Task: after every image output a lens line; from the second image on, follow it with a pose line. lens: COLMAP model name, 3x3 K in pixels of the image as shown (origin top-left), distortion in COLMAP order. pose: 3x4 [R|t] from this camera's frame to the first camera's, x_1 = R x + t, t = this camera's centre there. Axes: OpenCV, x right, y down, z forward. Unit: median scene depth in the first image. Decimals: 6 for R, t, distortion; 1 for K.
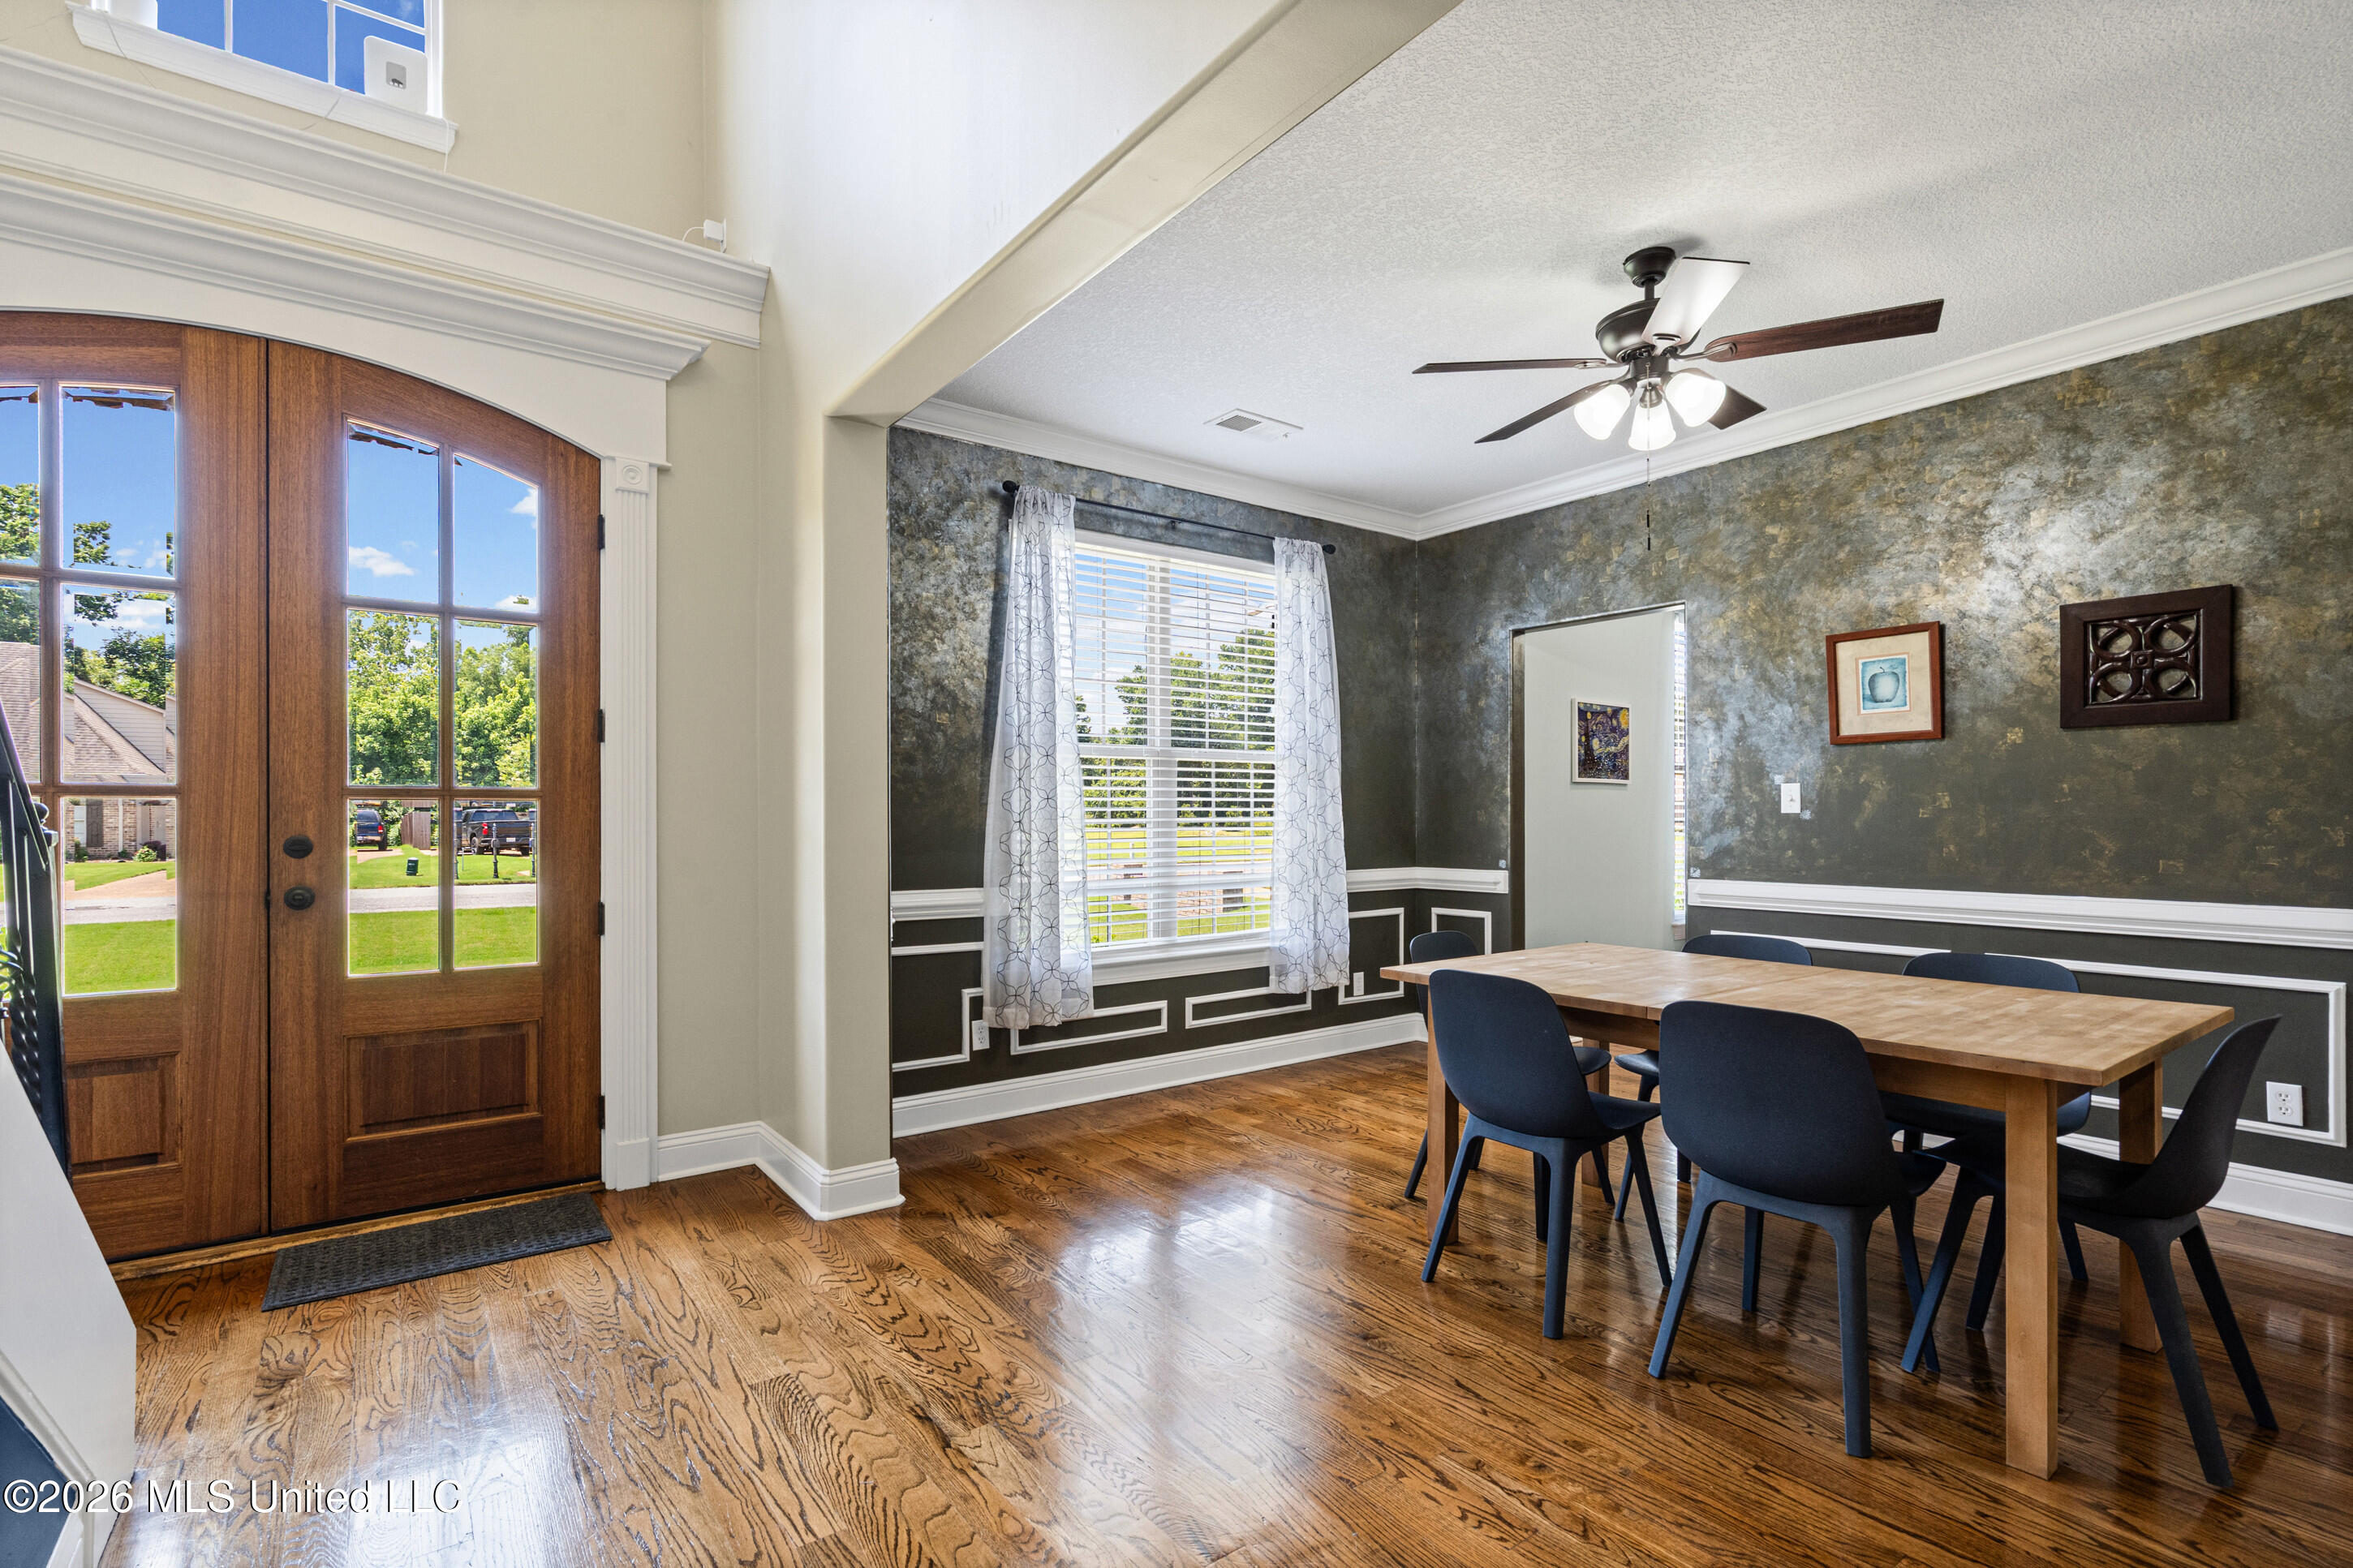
lens RADIAL K [[1078.4, 0, 1175.5], [0, 1078.4, 842.5], [0, 0, 1]] dist [0.008797, 0.001069]
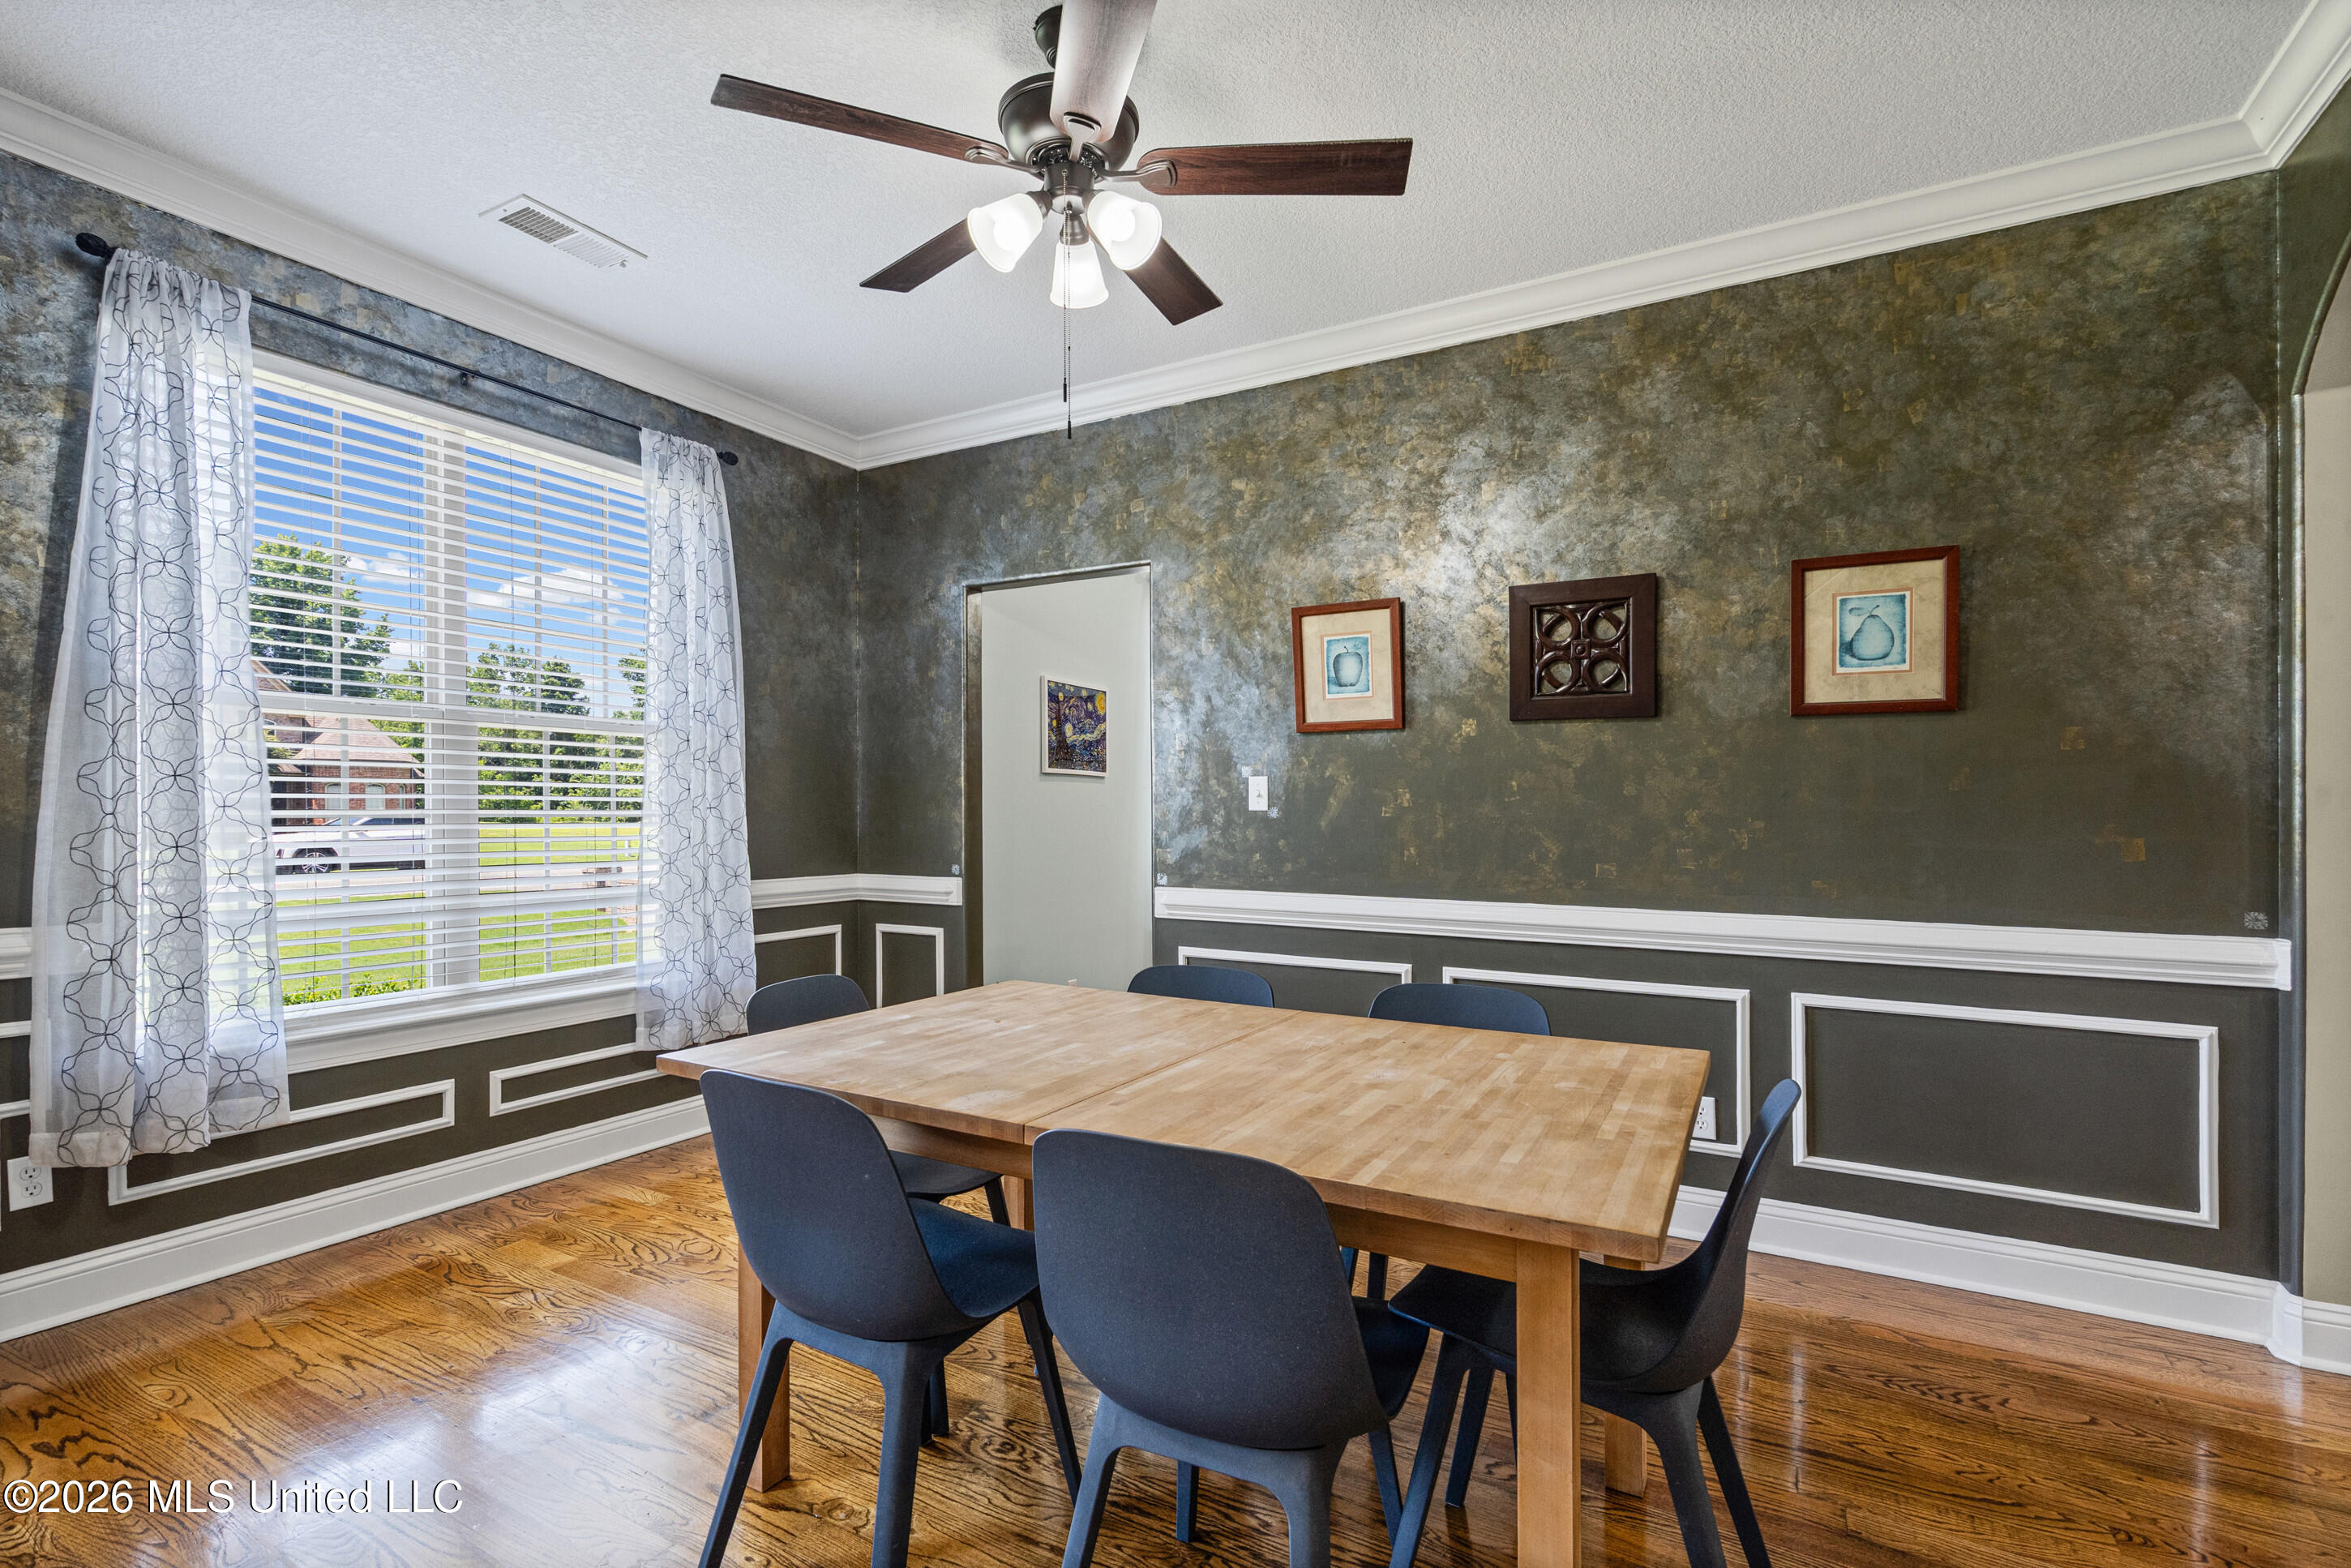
lens RADIAL K [[1077.7, 0, 1151.2], [0, 1077.7, 822.4], [0, 0, 1]] dist [0.008797, 0.001069]
pose [[0.920833, 0.004669, 0.389929, 0.146003], [0.001002, 0.999897, -0.014340, -0.005052], [-0.389956, 0.013595, 0.920733, 0.226519]]
